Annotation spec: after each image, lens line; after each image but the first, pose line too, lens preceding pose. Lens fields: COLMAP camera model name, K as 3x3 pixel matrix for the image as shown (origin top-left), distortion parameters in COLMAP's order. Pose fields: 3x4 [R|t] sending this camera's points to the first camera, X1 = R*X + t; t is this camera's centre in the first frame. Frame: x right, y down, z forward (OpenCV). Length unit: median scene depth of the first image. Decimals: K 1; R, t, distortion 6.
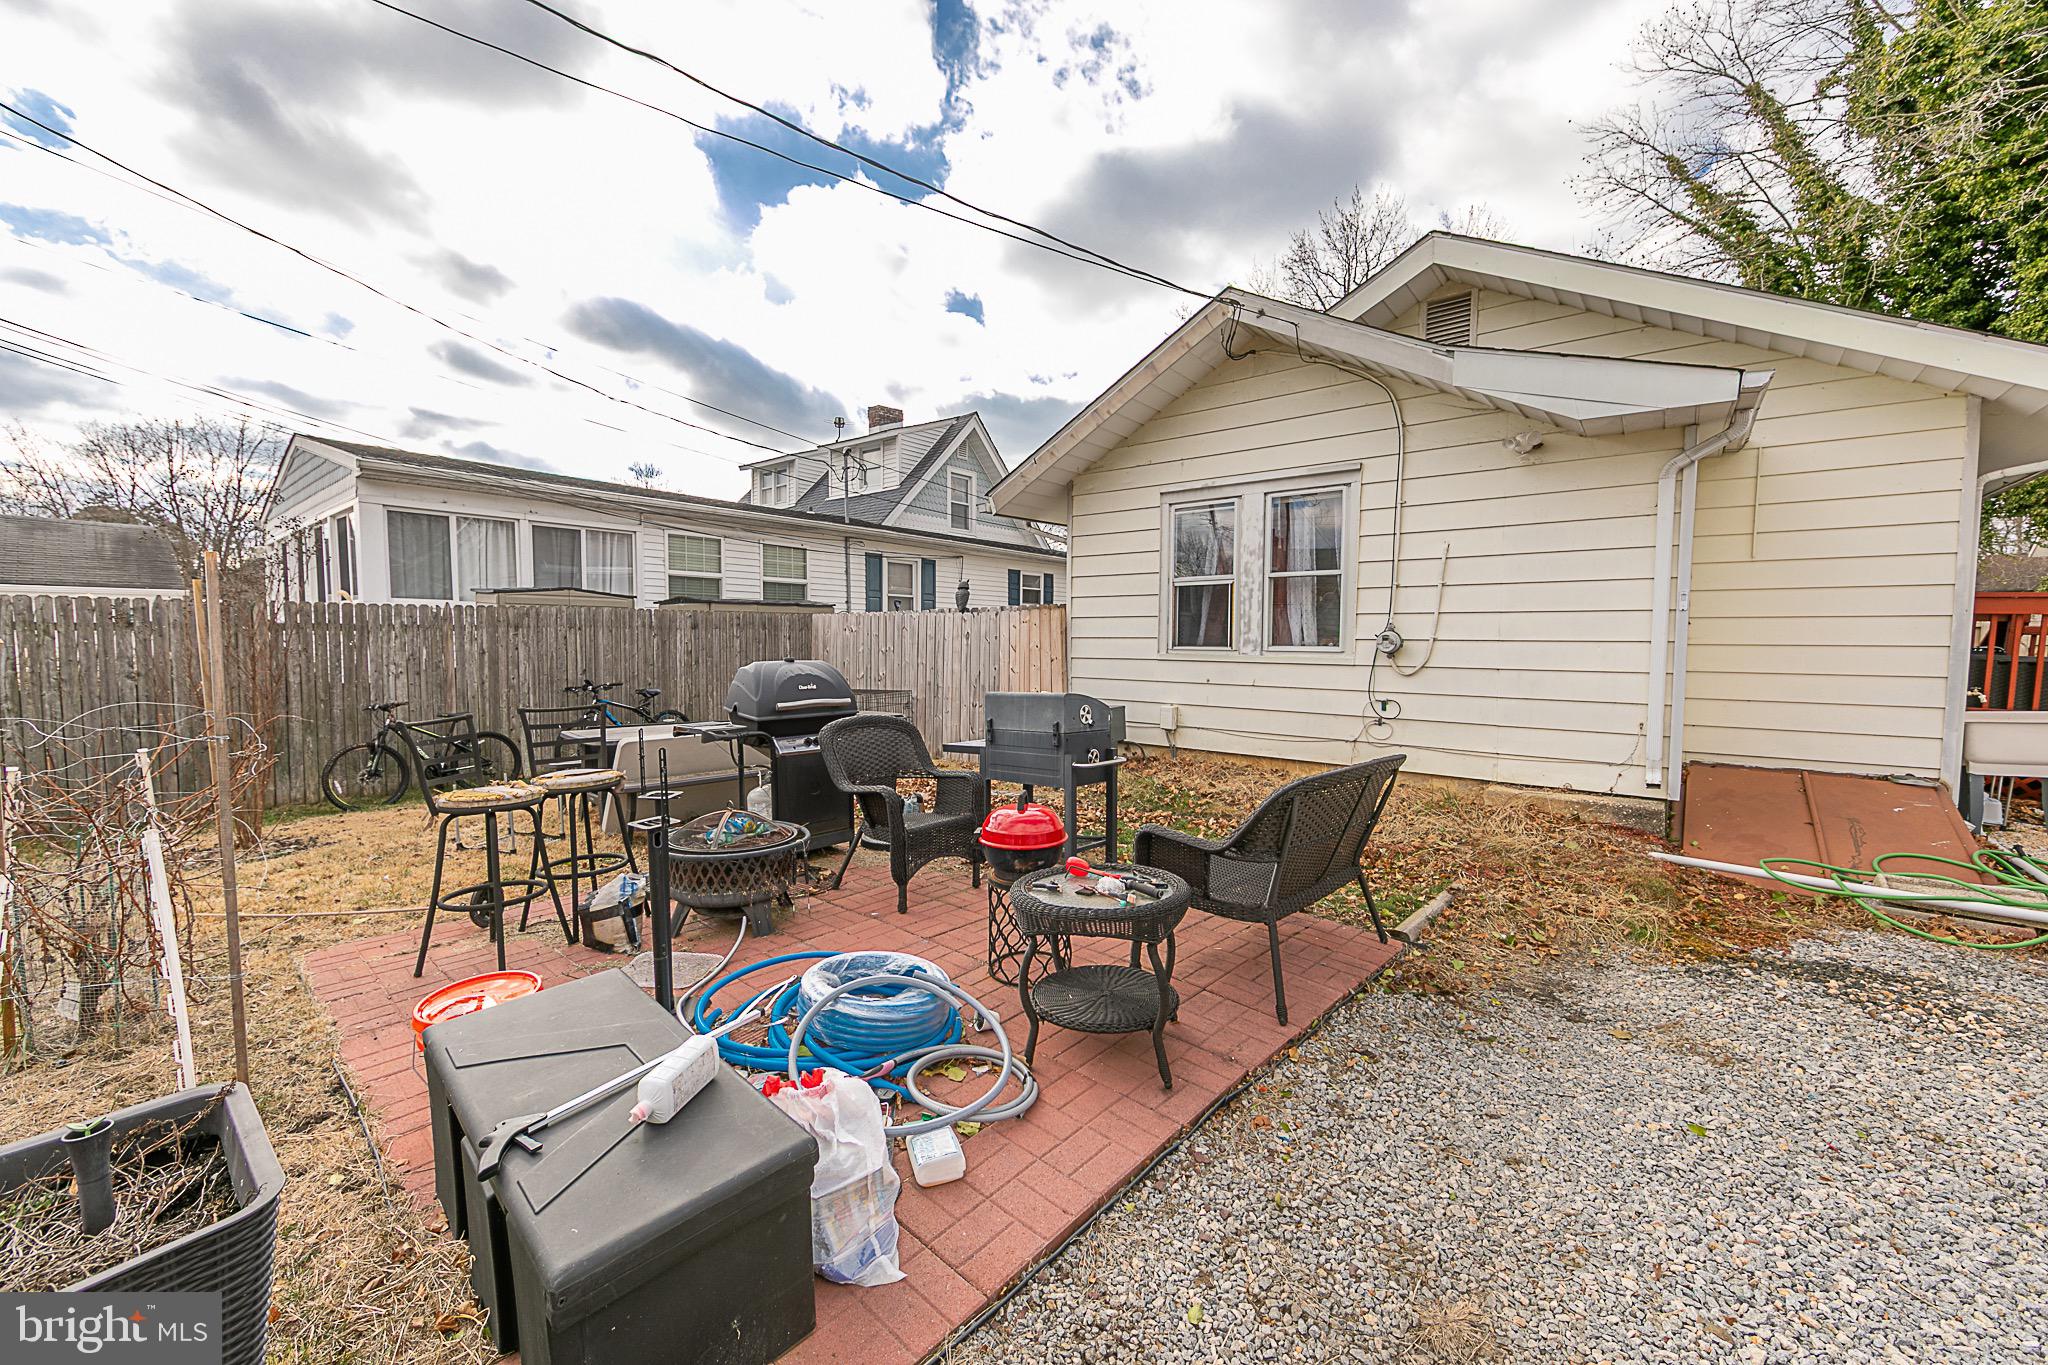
lens RADIAL K [[799.4, 0, 1012.9], [0, 799.4, 688.6], [0, 0, 1]] dist [-0.002856, -0.001043]
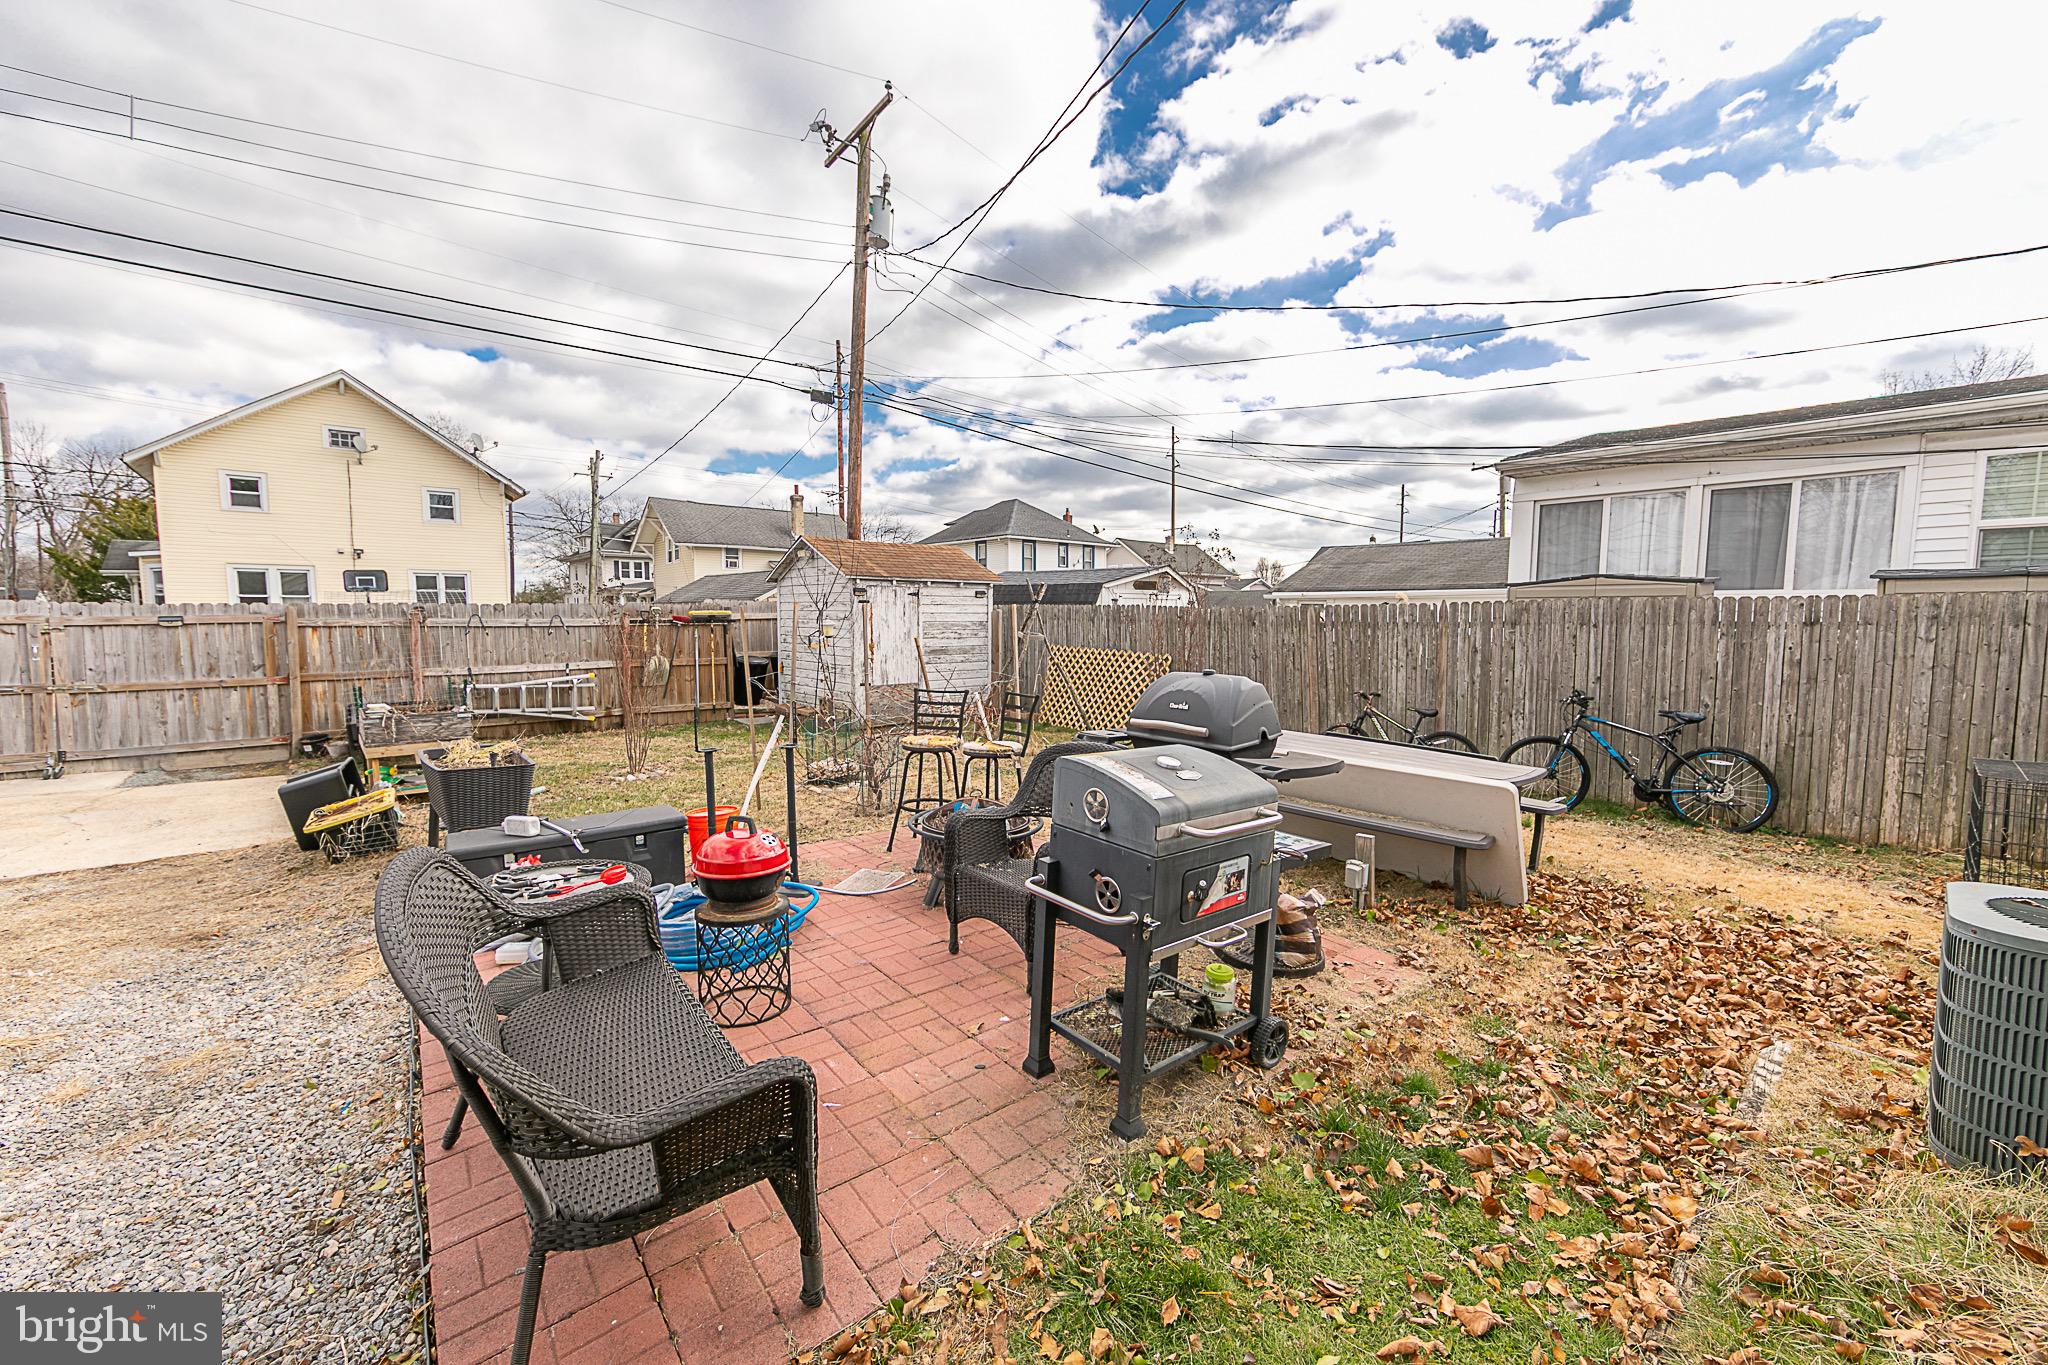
lens RADIAL K [[807.3, 0, 1015.0], [0, 807.3, 681.6], [0, 0, 1]] dist [-0.000489, 0.000038]
pose [[-0.150648, 0.073983, -0.985815, 0.395575], [-0.065722, 0.994240, 0.084659, -0.057514], [0.986401, 0.077543, -0.144918, 0.638821]]
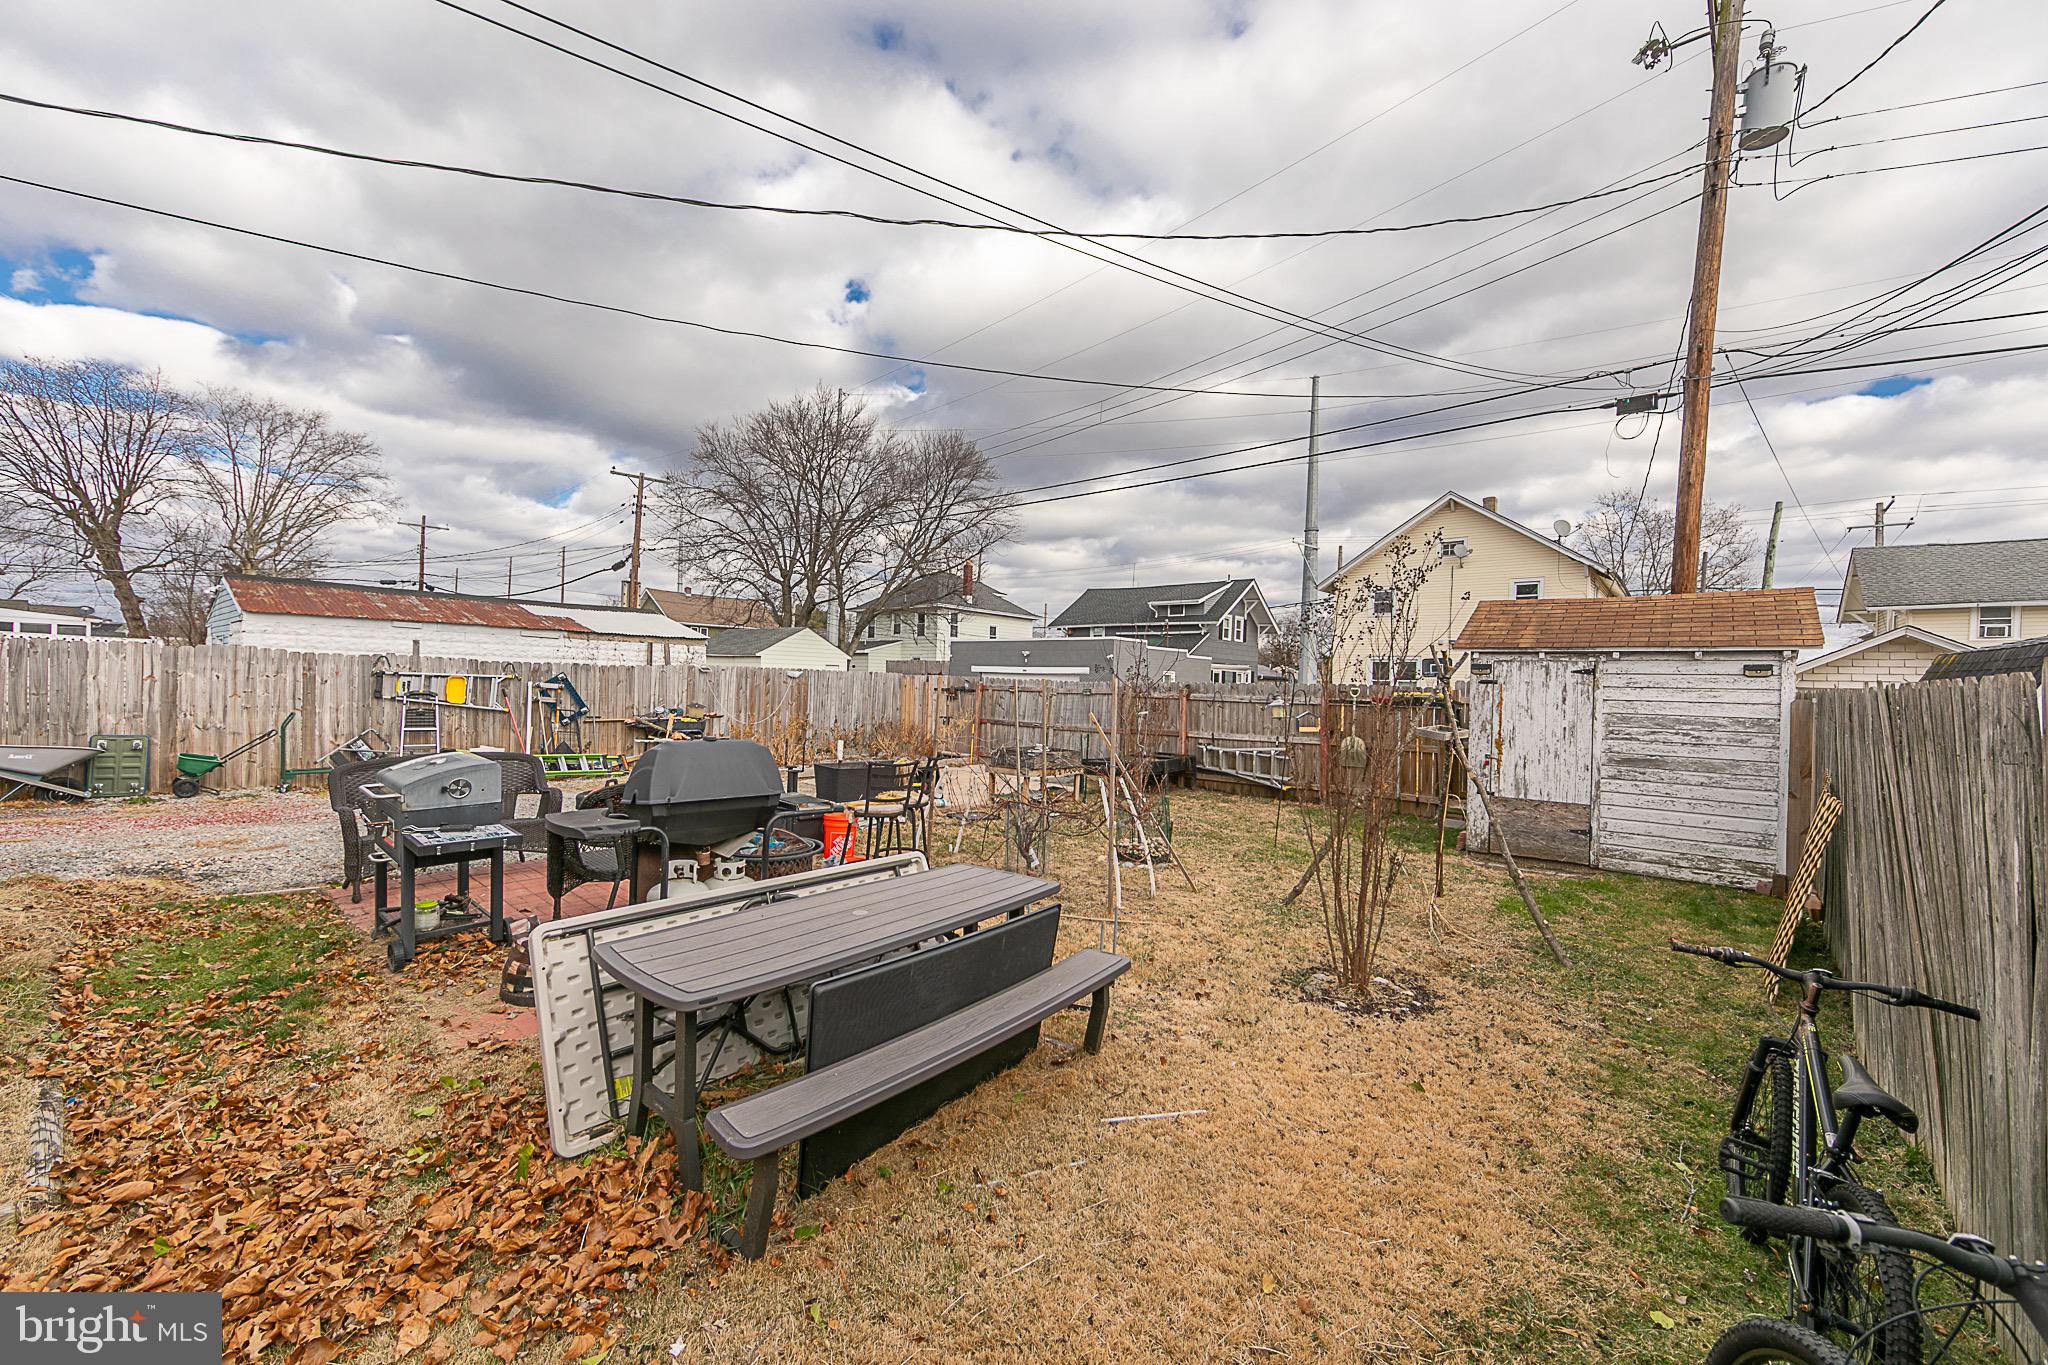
lens RADIAL K [[799.4, 0, 1031.8], [0, 799.4, 685.9], [0, 0, 1]] dist [-0.002856, -0.001043]
pose [[-0.999327, -0.032273, -0.017439, -0.425656], [-0.033374, 0.997192, 0.067041, -0.109208], [0.015226, 0.067577, -0.997598, 1.248415]]
